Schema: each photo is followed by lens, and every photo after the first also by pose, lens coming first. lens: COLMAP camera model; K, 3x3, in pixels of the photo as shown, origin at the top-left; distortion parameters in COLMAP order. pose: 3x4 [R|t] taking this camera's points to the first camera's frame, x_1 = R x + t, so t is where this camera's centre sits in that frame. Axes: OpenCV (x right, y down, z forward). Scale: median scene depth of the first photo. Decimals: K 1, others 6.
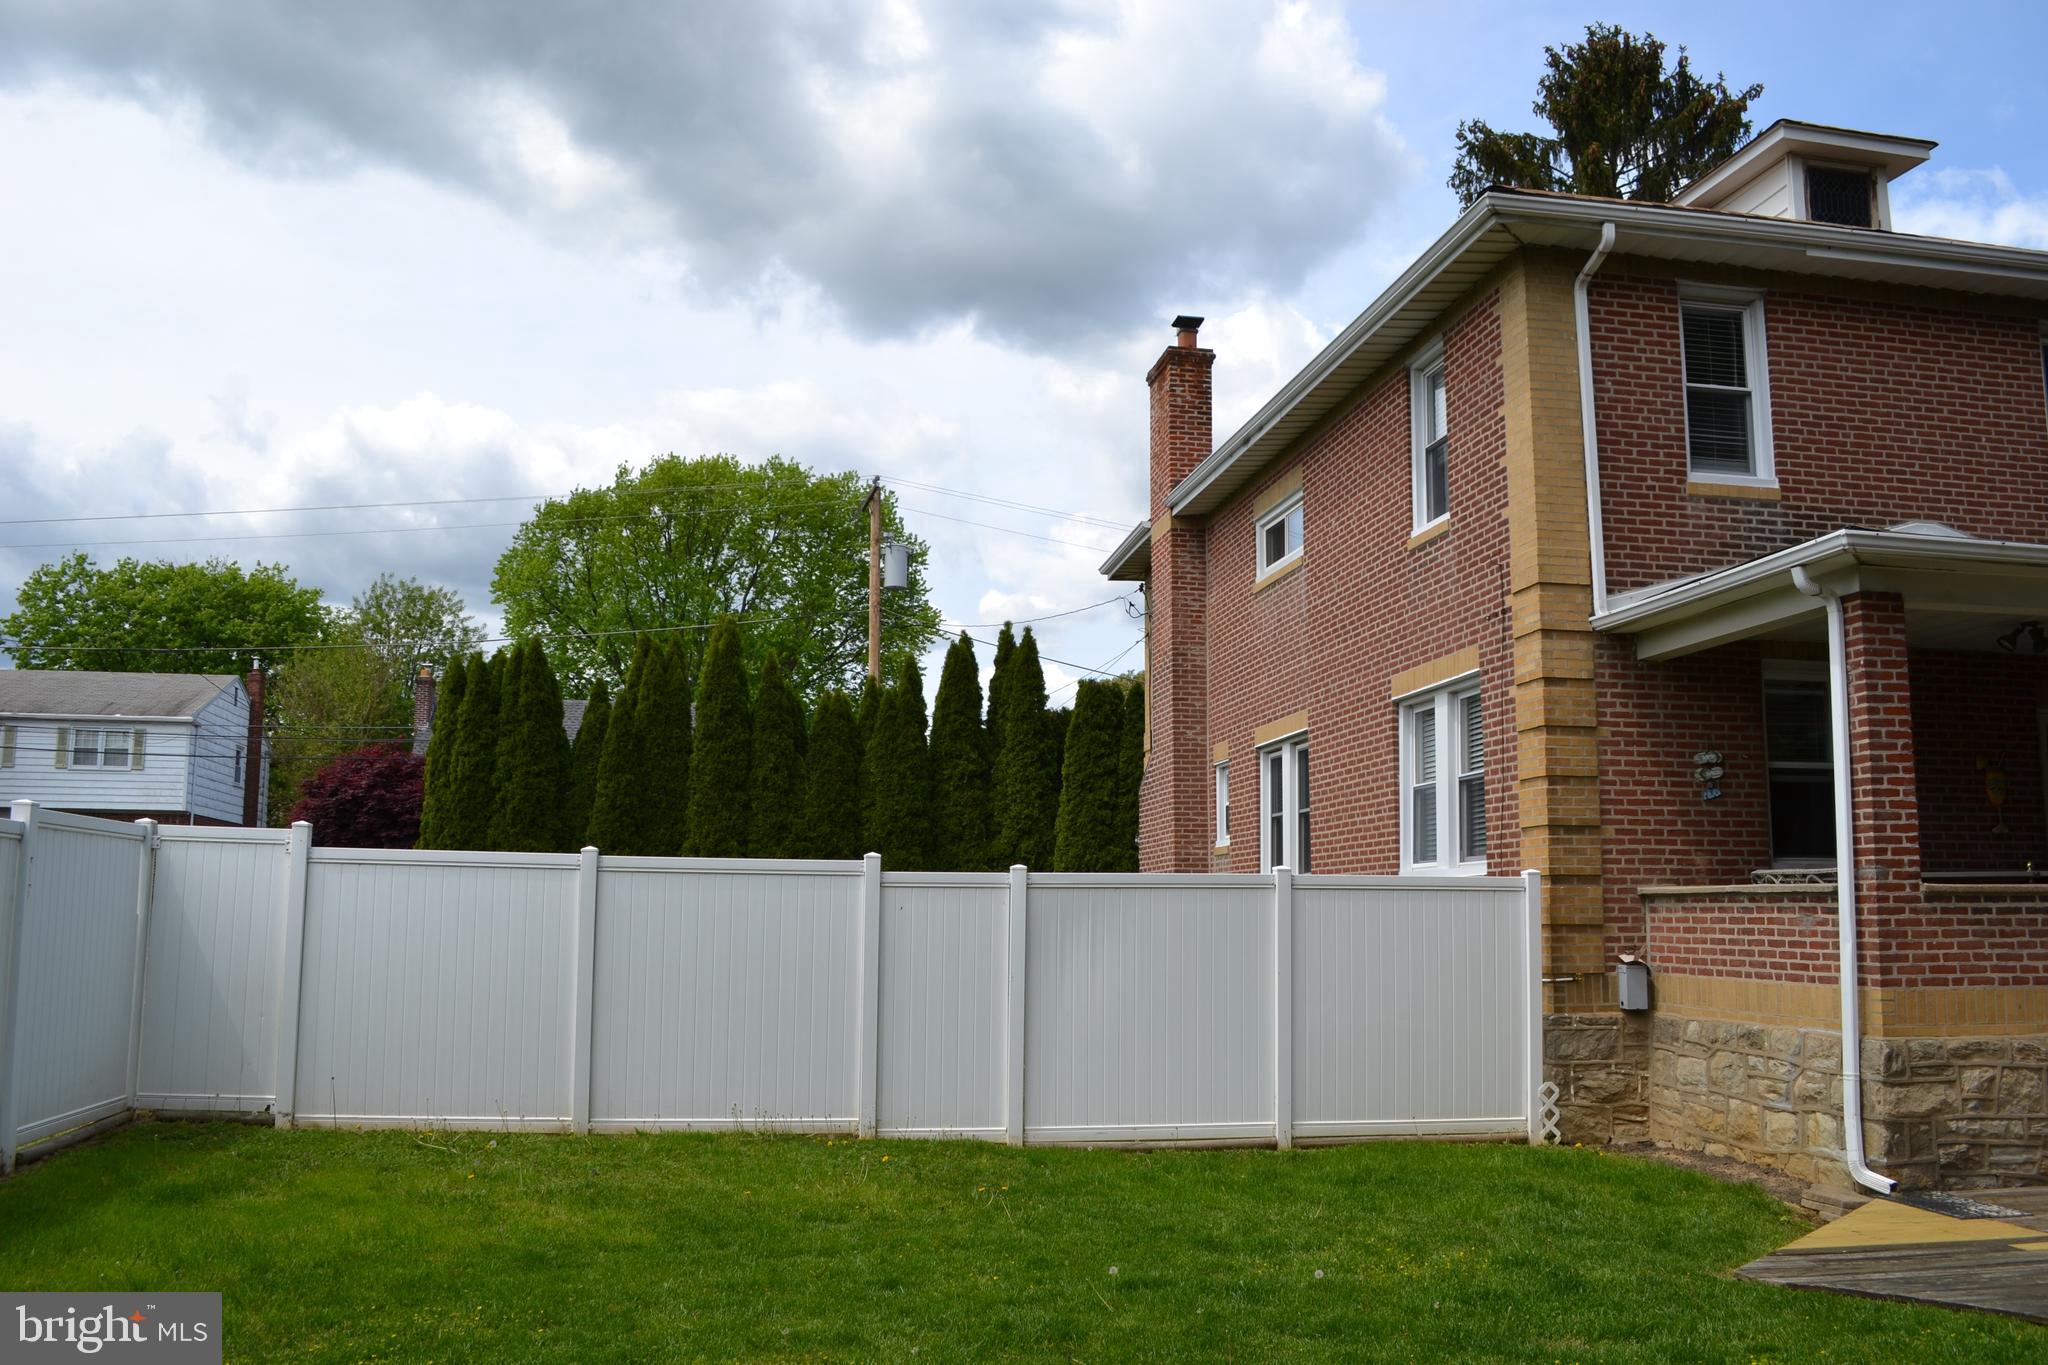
lens RADIAL K [[1640.7, 0, 1004.6], [0, 1640.7, 722.7], [0, 0, 1]] dist [-0.082242, 0.010961]
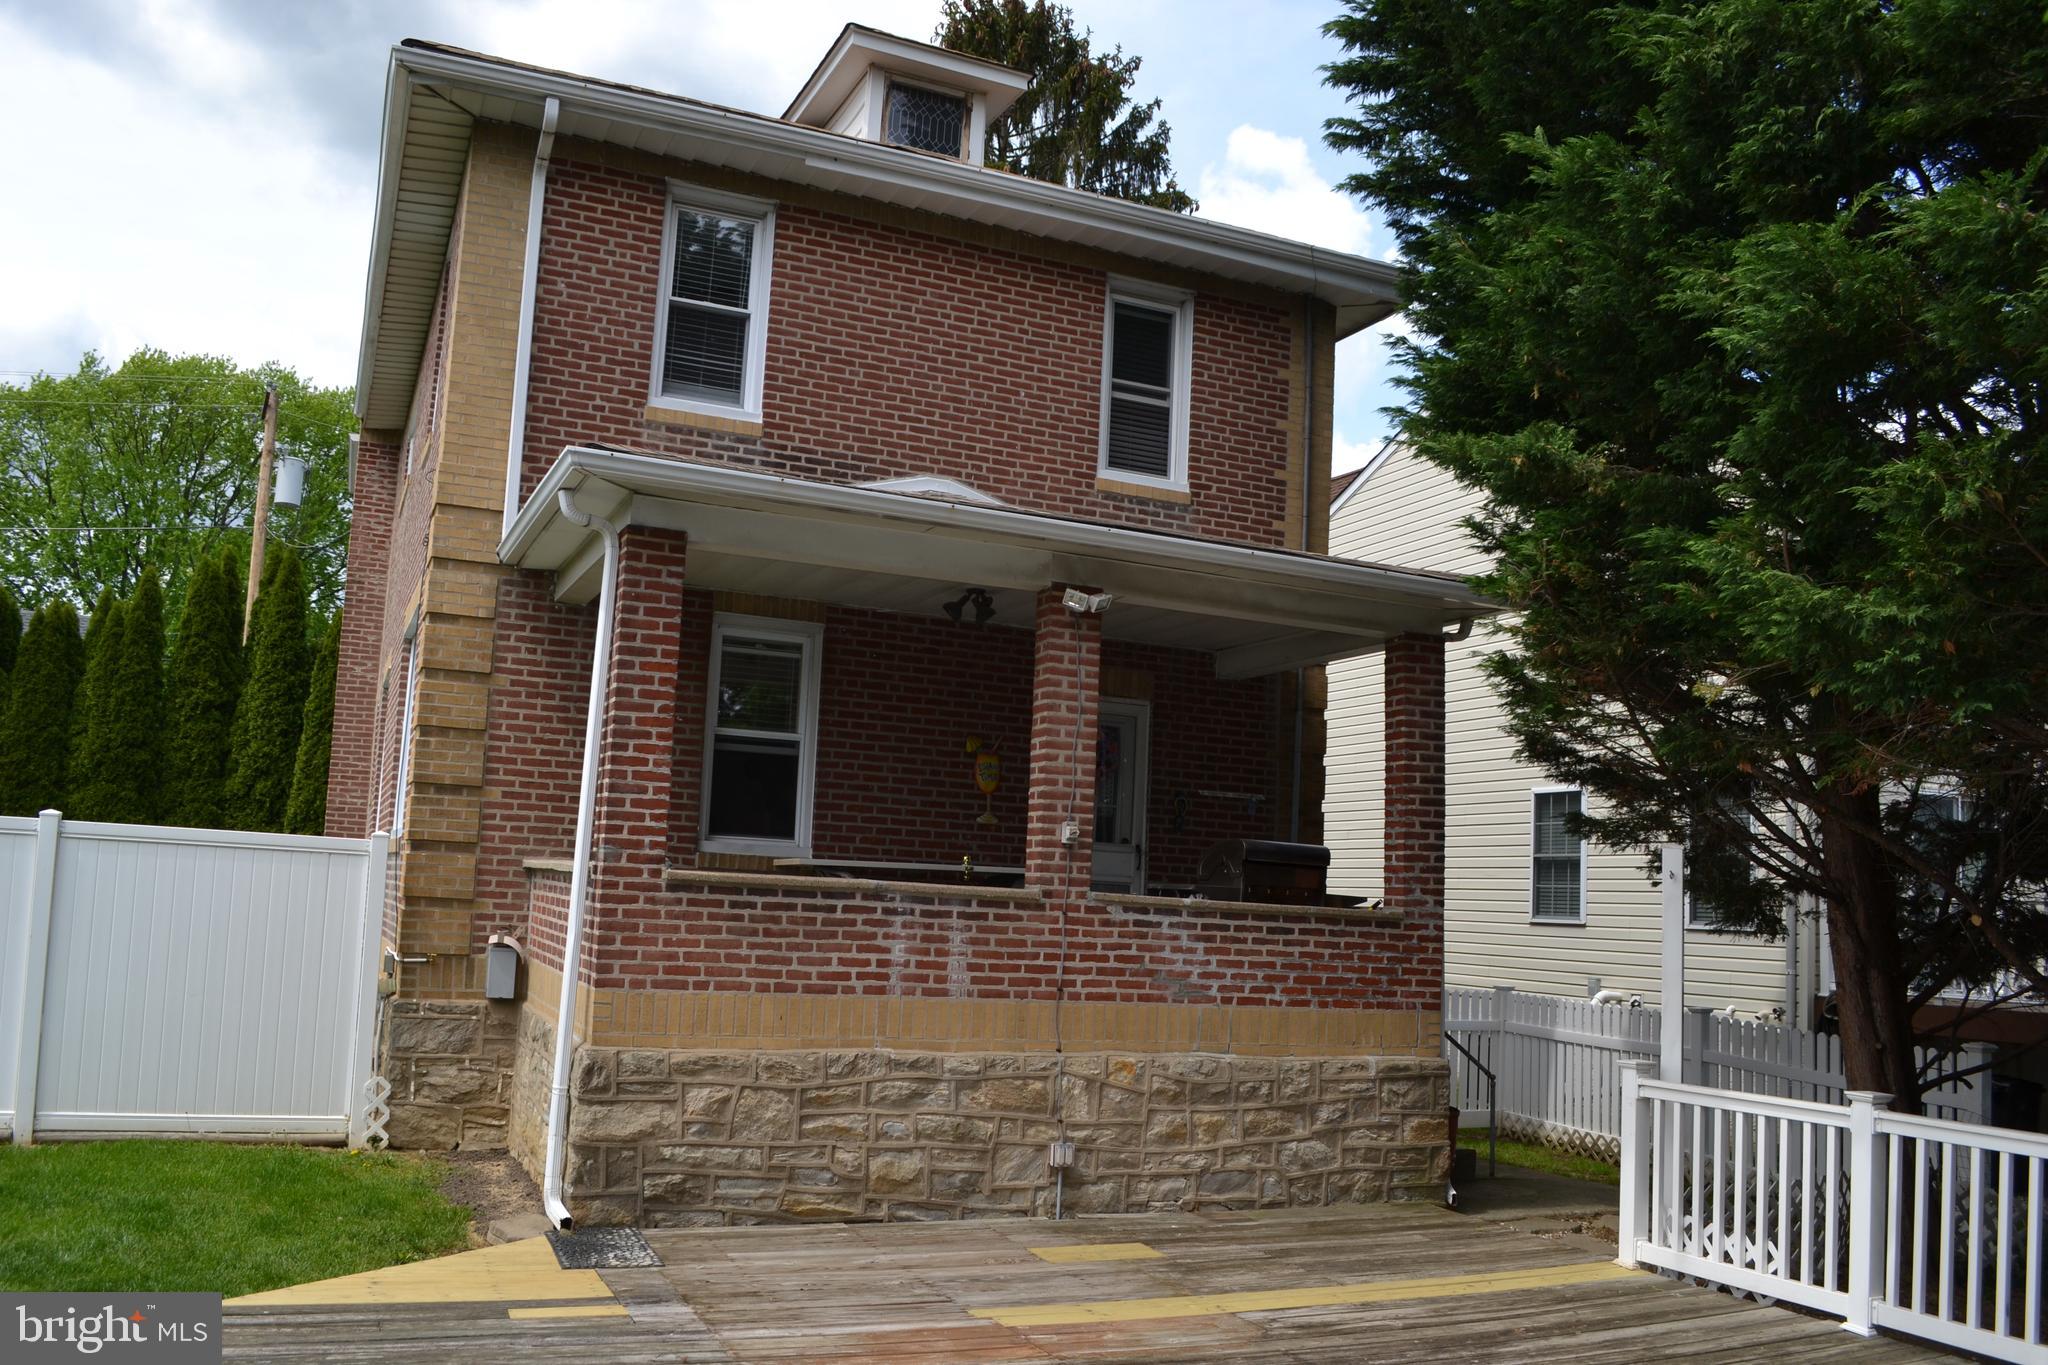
lens RADIAL K [[1640.7, 0, 1004.6], [0, 1640.7, 722.7], [0, 0, 1]] dist [-0.082242, 0.010961]
pose [[0.971639, 0.063202, 0.227867, 0.472879], [-0.068194, 0.997573, 0.014093, -0.002297], [-0.226423, -0.029232, 0.973590, 0.092677]]
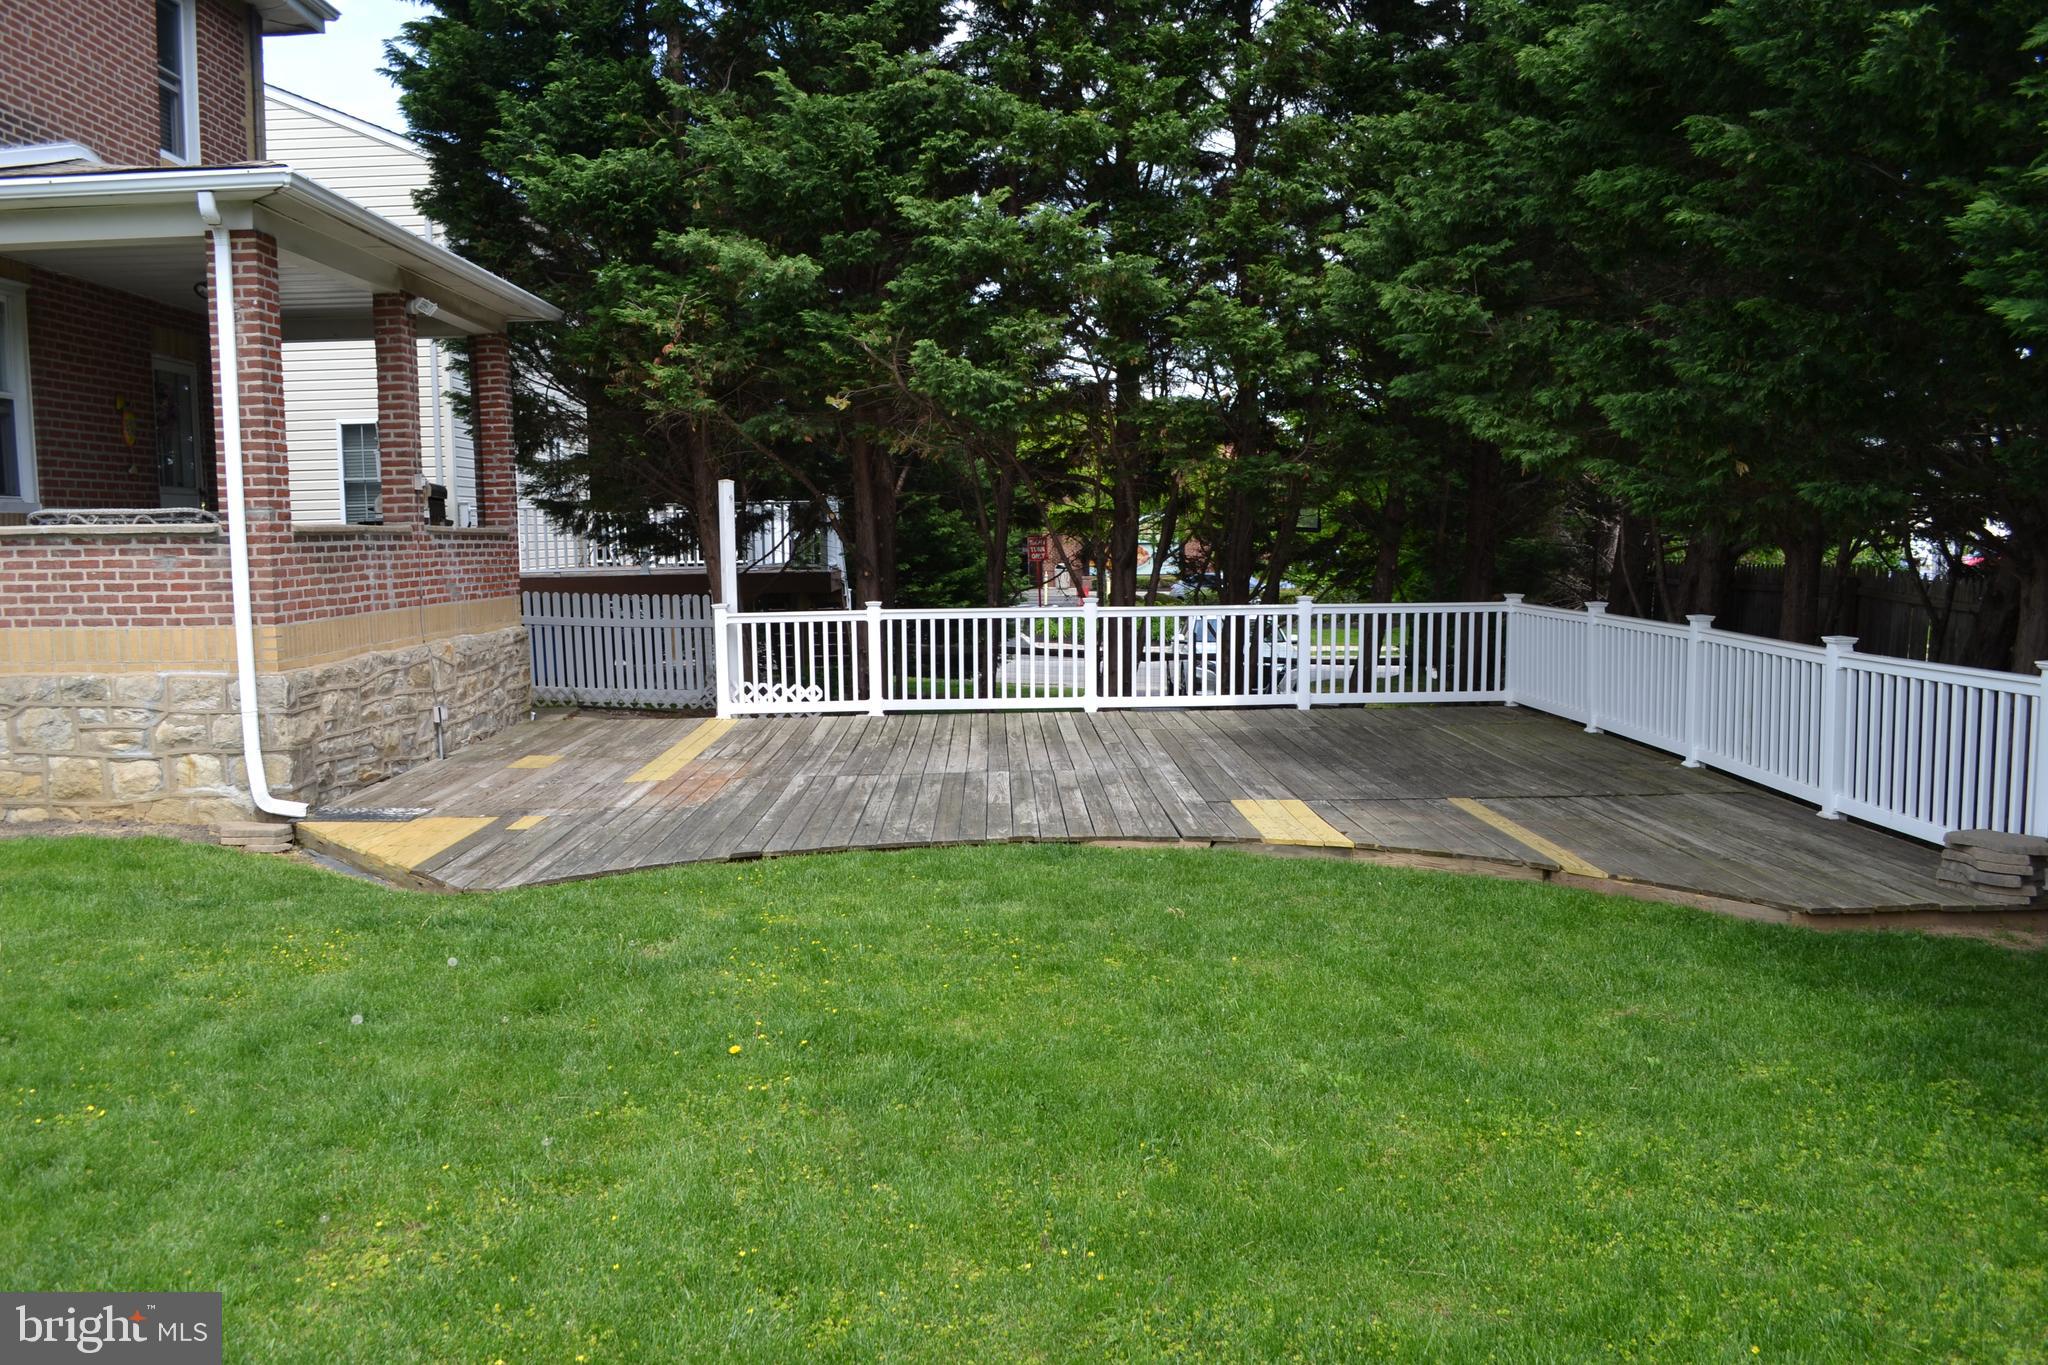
lens RADIAL K [[1640.7, 0, 1004.6], [0, 1640.7, 722.7], [0, 0, 1]] dist [-0.082242, 0.010961]
pose [[0.157730, -0.125689, 0.979451, -0.351109], [-0.103677, 0.984277, 0.143004, 0.025092], [-0.982025, -0.124102, 0.142219, 0.323139]]
